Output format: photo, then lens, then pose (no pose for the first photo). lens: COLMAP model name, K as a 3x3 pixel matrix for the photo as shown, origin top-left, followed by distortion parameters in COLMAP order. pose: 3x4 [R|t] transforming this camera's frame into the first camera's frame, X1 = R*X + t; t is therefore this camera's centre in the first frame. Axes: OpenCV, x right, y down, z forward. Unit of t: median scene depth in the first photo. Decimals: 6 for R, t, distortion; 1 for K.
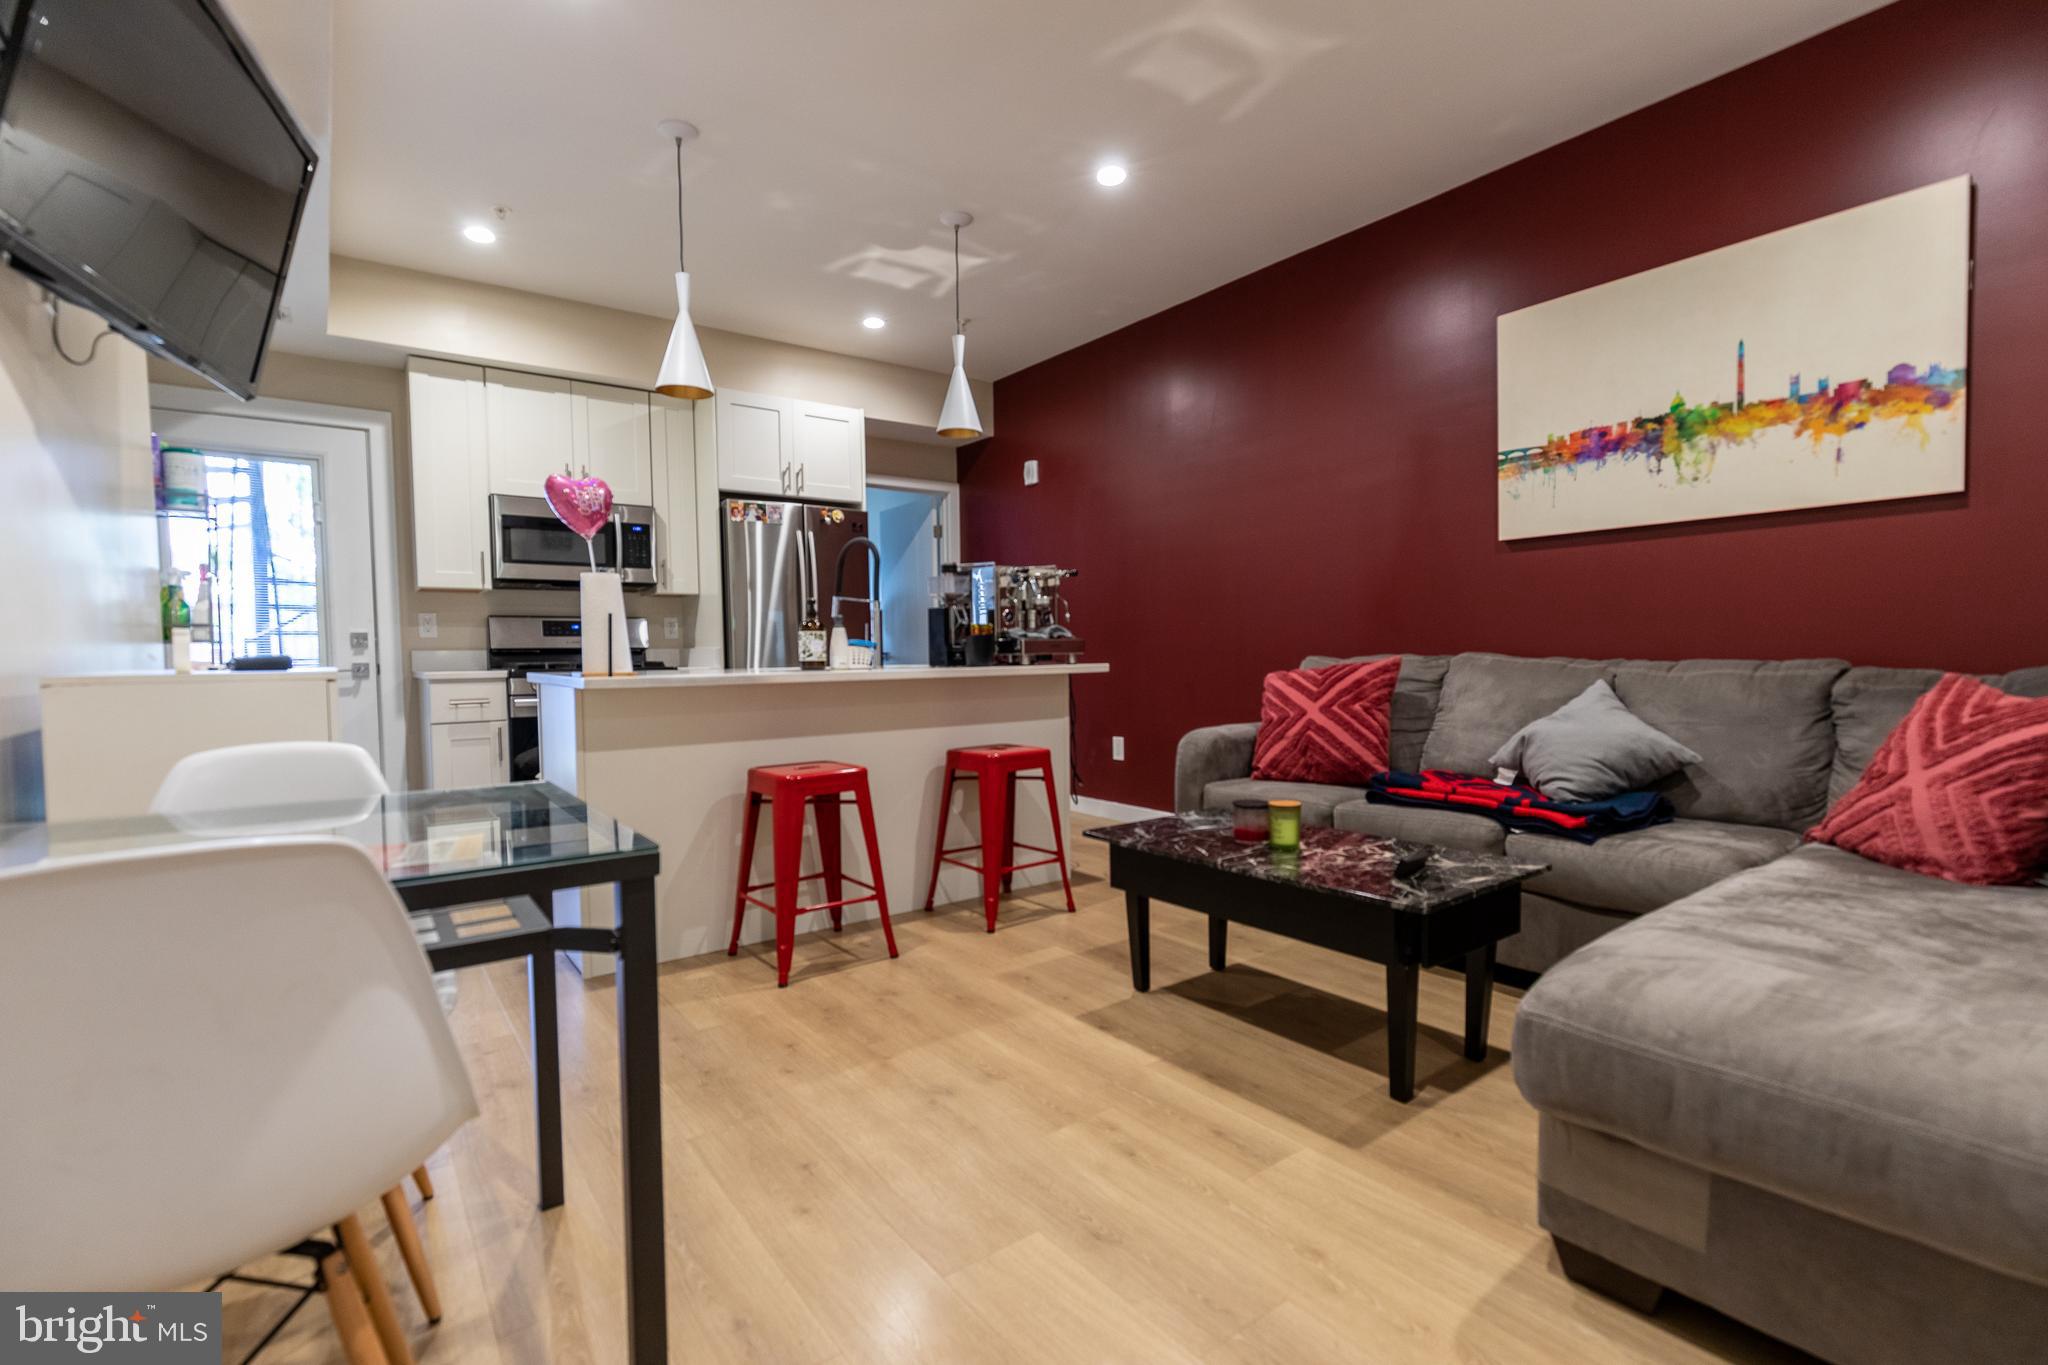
lens RADIAL K [[925.4, 0, 1024.0], [0, 925.4, 682.5], [0, 0, 1]] dist [0.003870, 0.000018]
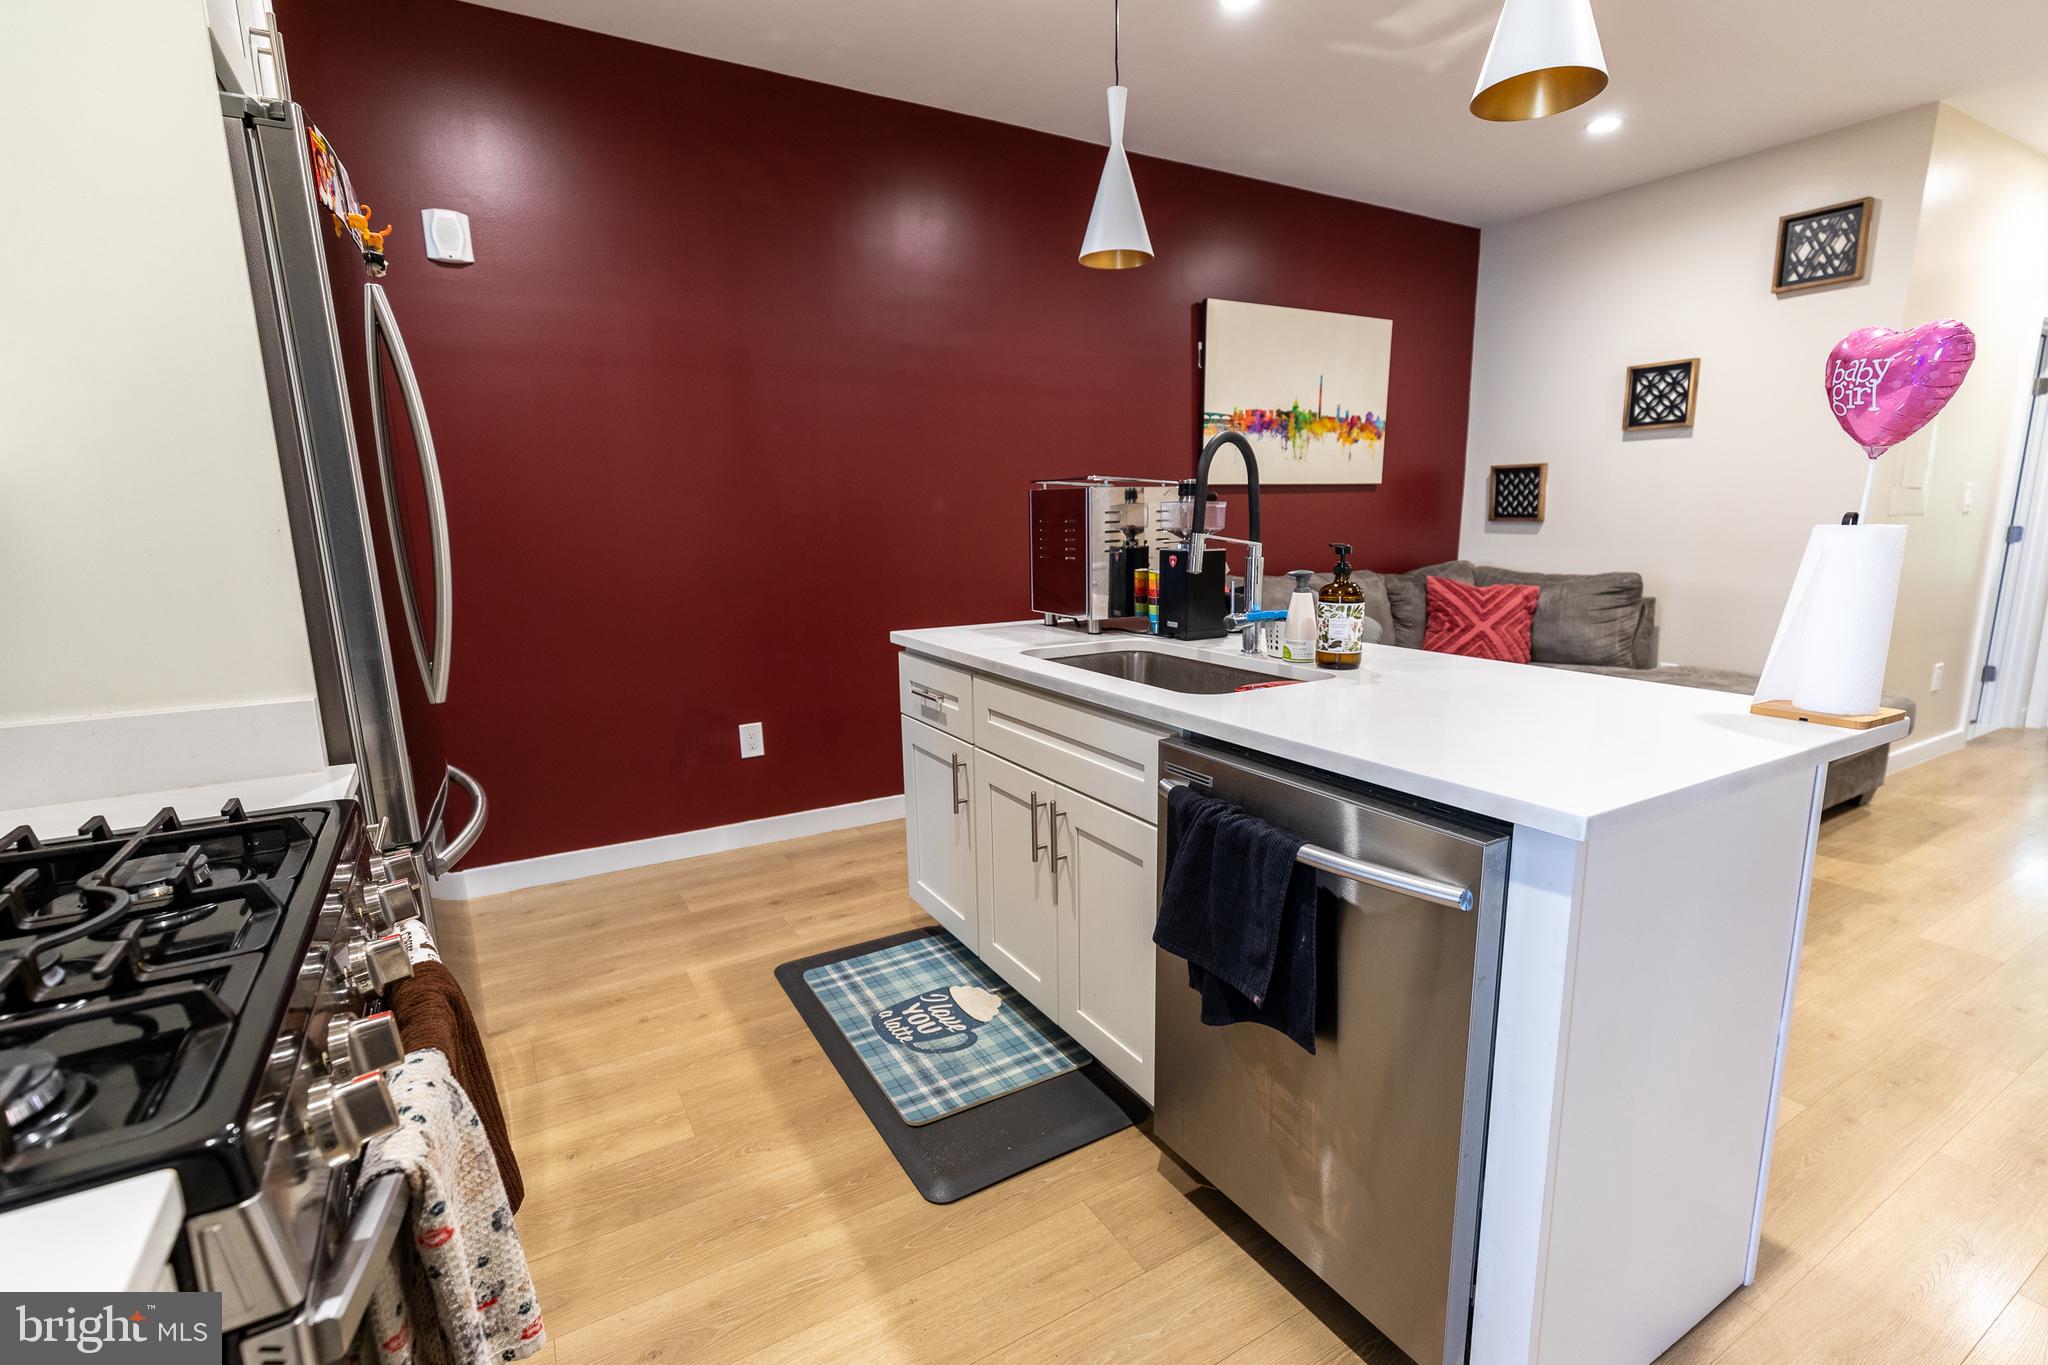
lens RADIAL K [[938.4, 0, 1038.4], [0, 938.4, 685.1], [0, 0, 1]] dist [0.000397, 0.000208]
pose [[0.104317, -0.170902, 0.979750, -0.868495], [0.047537, 0.984856, 0.166731, -0.115923], [-0.993407, 0.029181, 0.110862, 1.171166]]
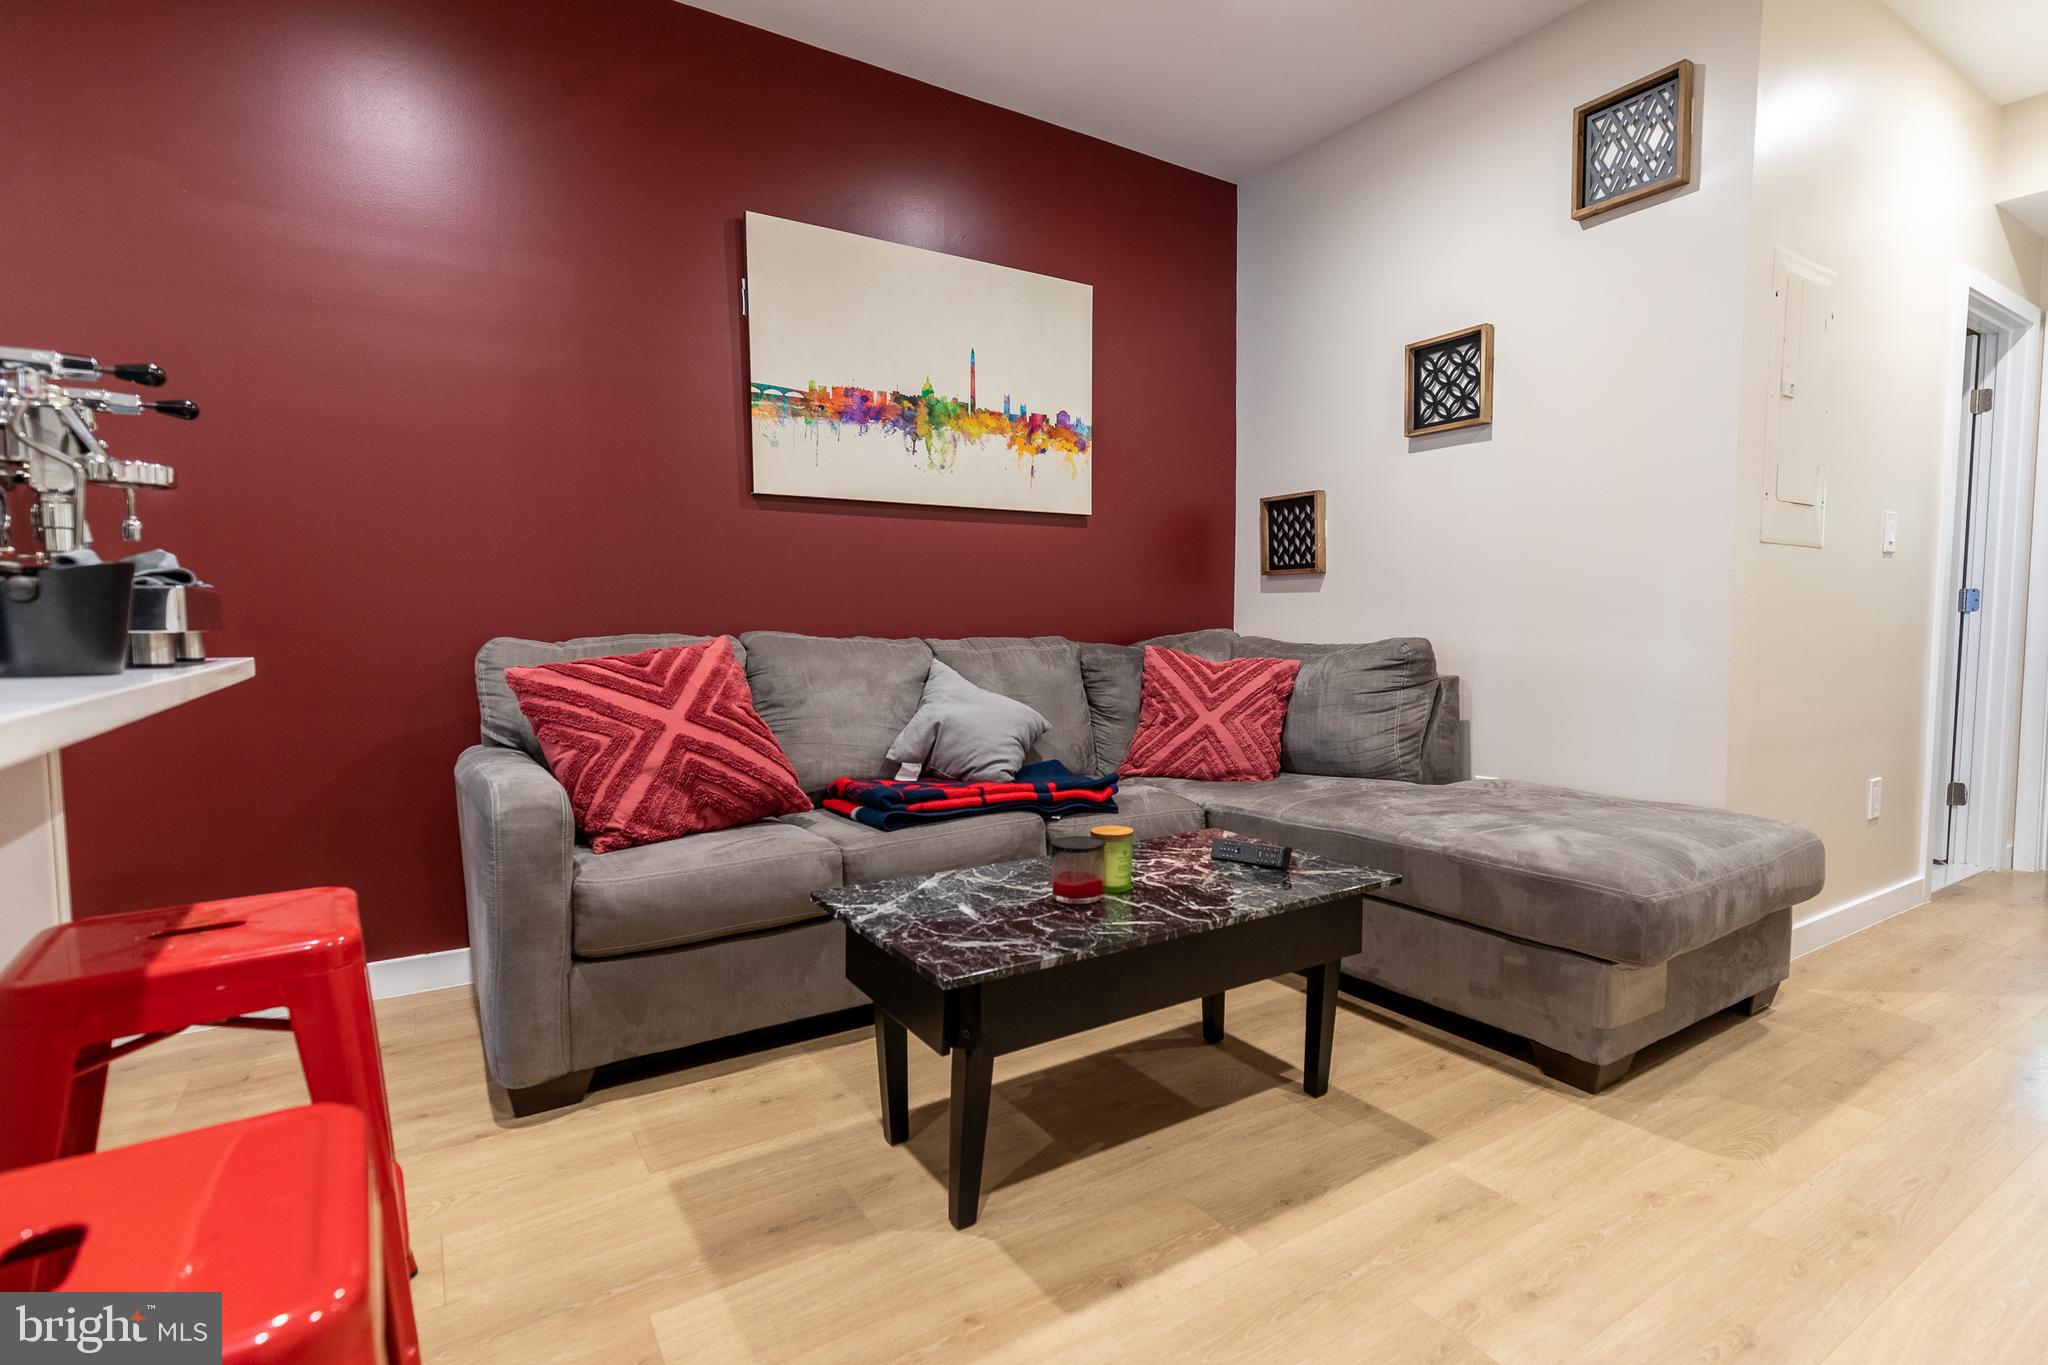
lens RADIAL K [[993.4, 0, 1086.3], [0, 993.4, 685.7], [0, 0, 1]] dist [0.004347, 0.000077]
pose [[0.048735, -0.050028, 0.997558, -0.374887], [0.035764, 0.998192, 0.048313, -0.017892], [-0.998171, 0.033323, 0.050436, 0.722564]]
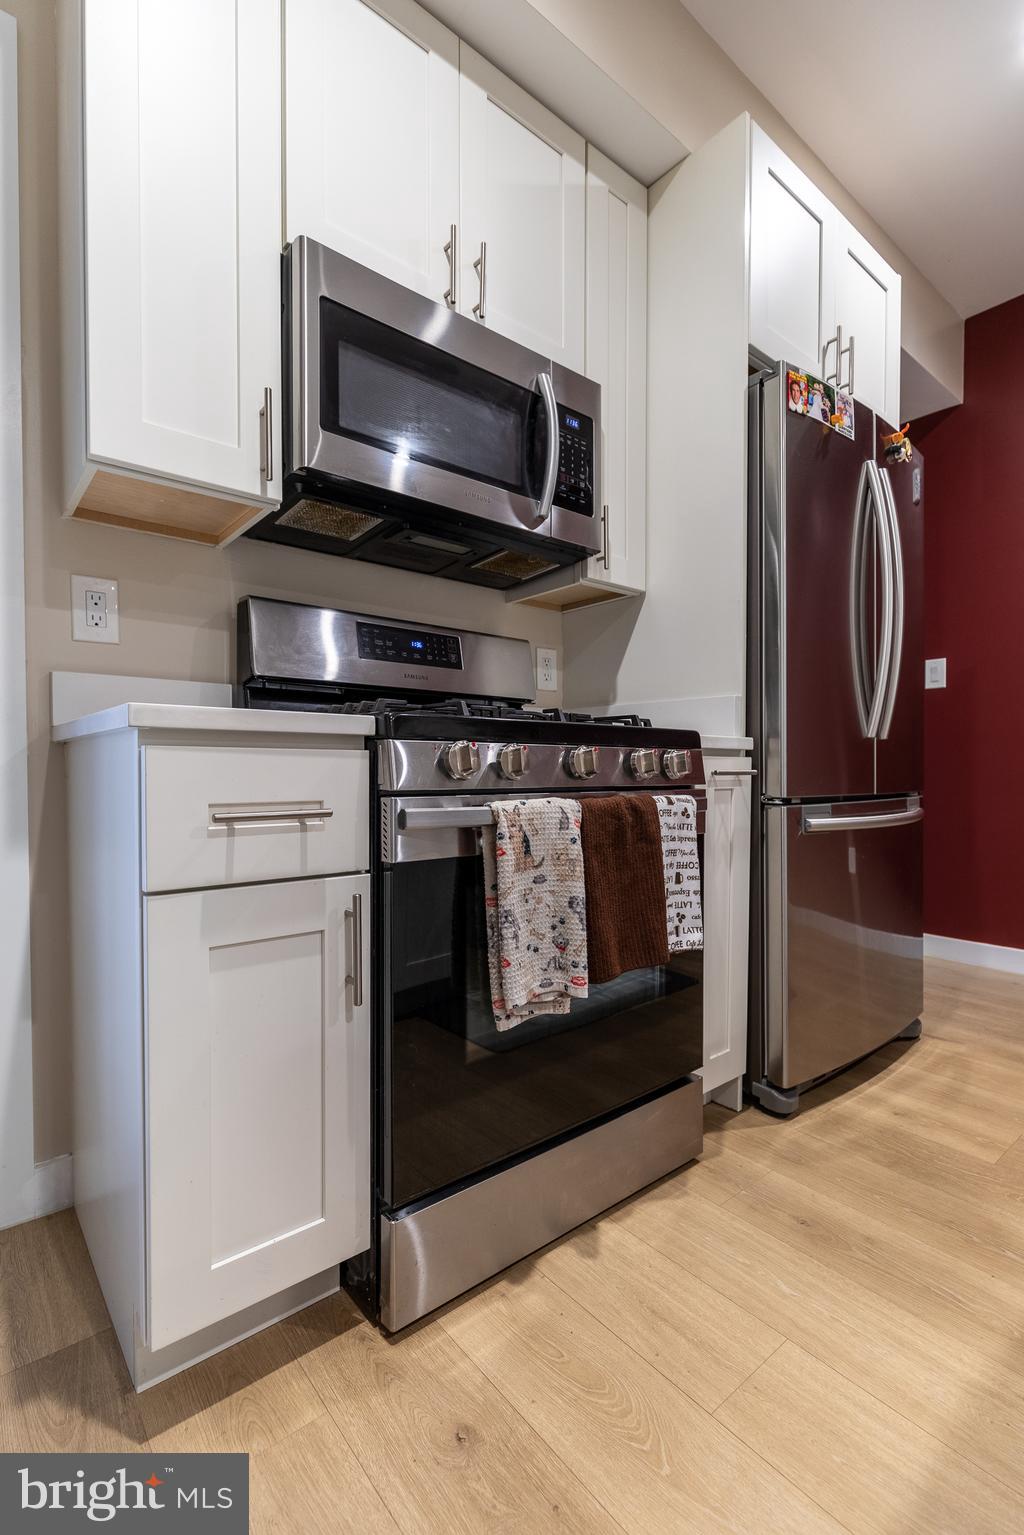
lens RADIAL K [[703.3, 0, 513.2], [0, 703.3, 782.2], [0, 0, 1]] dist [0.000397, 0.000208]
pose [[0.998976, 0.016003, 0.042324, -0.693685], [-0.015406, 0.999778, -0.014389, 0.017479], [-0.042545, 0.013722, 0.999000, 1.011686]]
